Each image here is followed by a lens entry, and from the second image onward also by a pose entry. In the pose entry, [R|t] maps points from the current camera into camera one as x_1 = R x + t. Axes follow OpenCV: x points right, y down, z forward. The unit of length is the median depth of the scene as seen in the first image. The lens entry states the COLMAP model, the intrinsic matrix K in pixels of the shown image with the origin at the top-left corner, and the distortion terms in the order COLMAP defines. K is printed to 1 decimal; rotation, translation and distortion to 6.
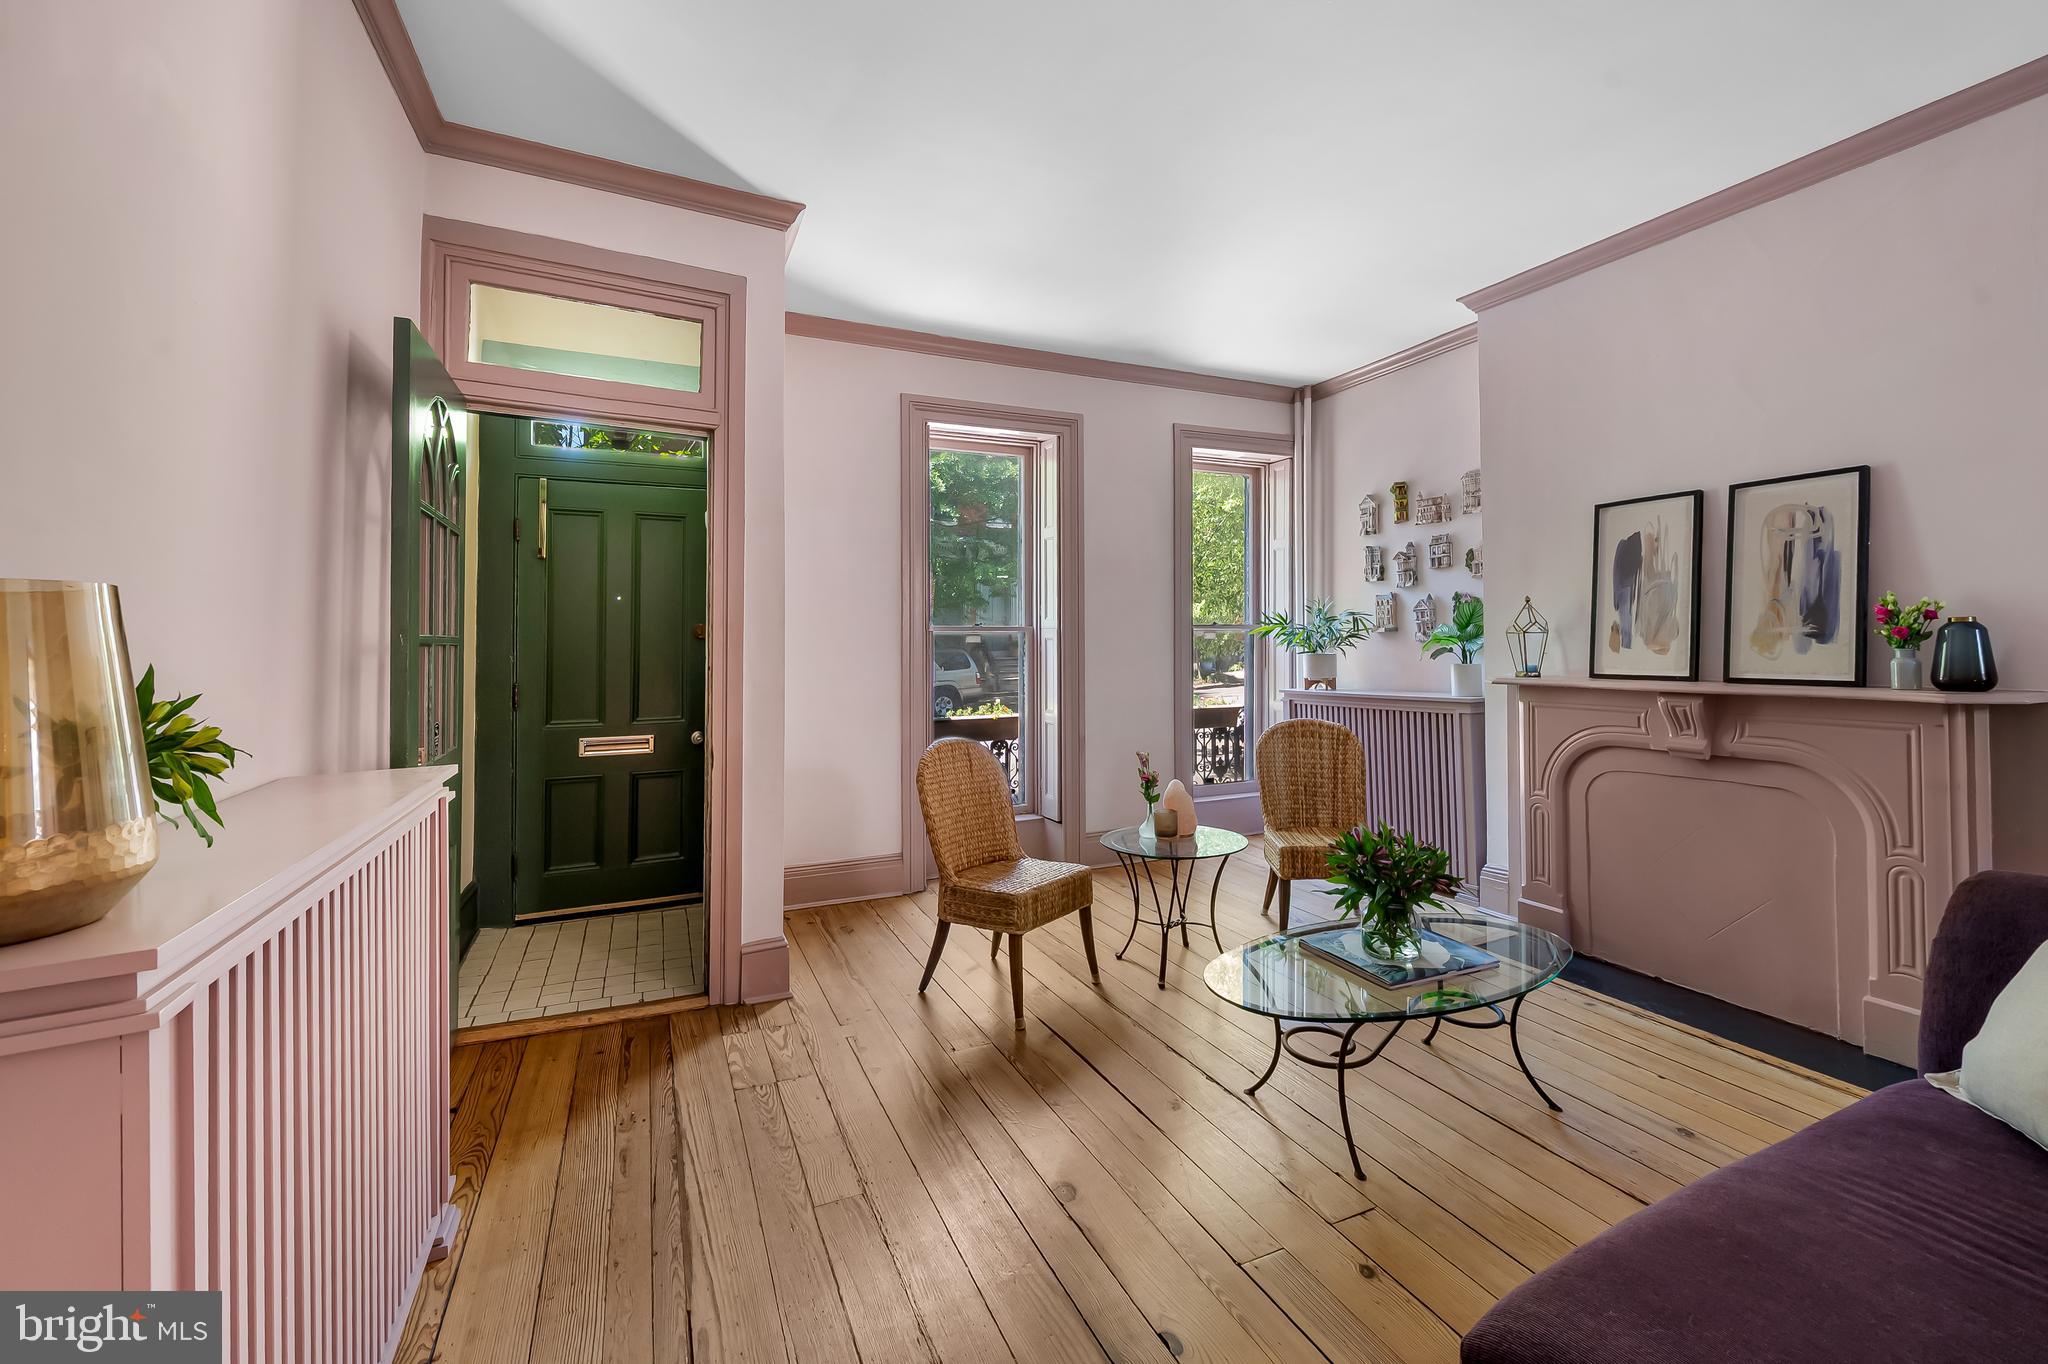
lens RADIAL K [[798.6, 0, 1027.8], [0, 798.6, 639.4], [0, 0, 1]] dist [0.000474, 0.000027]
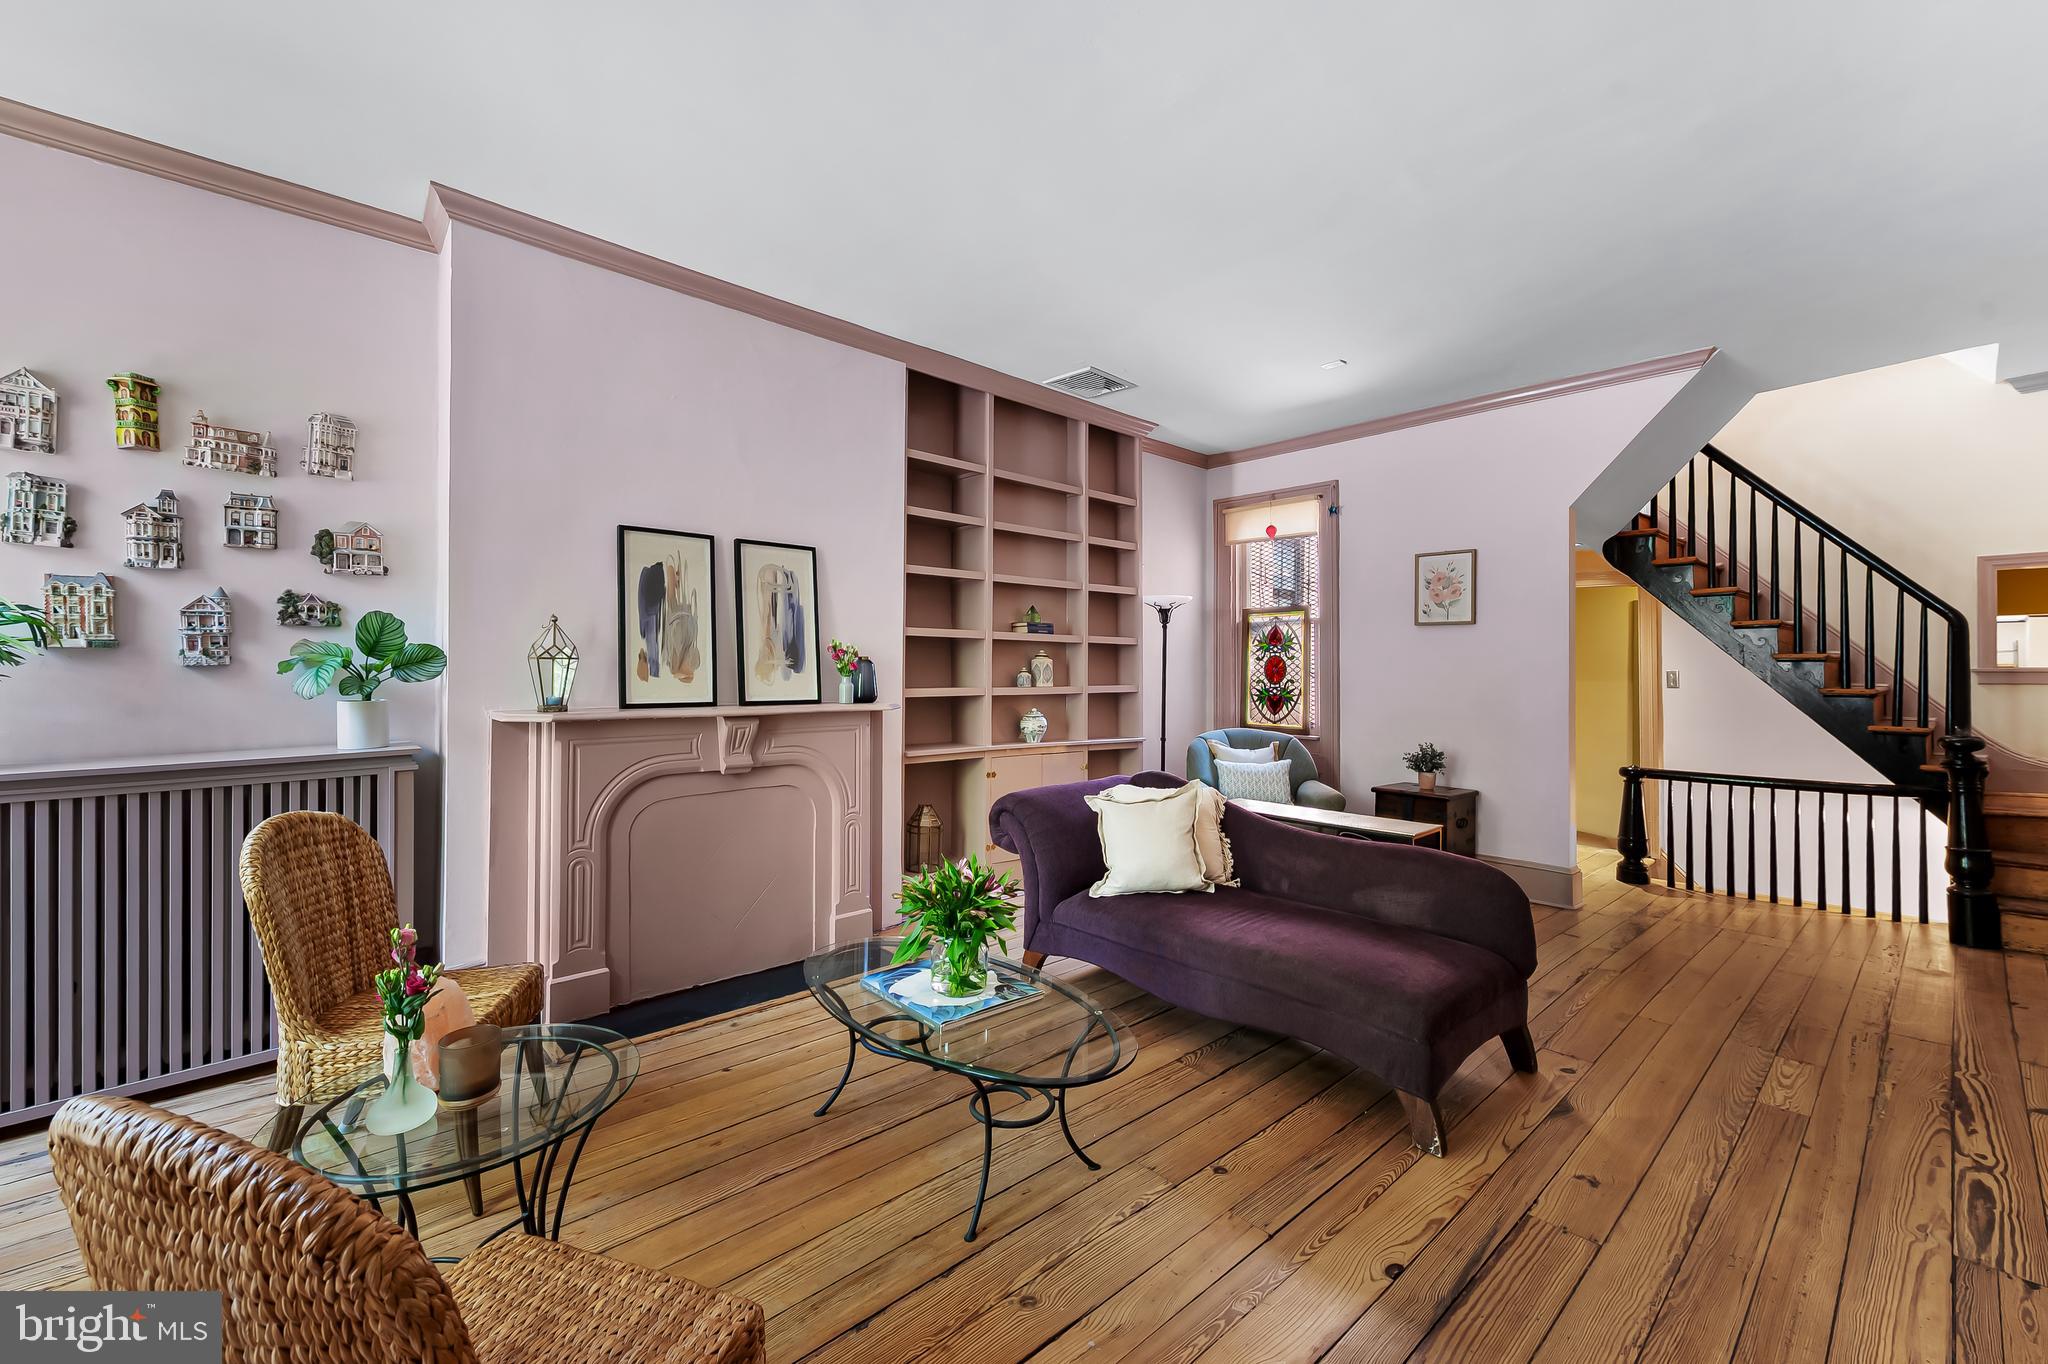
lens RADIAL K [[822.1, 0, 1034.8], [0, 822.1, 677.0], [0, 0, 1]] dist [0.001896, 0.000209]
pose [[-0.284104, -0.001461, 0.958792, -0.364706], [-0.007908, 0.999968, -0.000820, 0.008156], [-0.958761, -0.007815, -0.284106, 0.821221]]
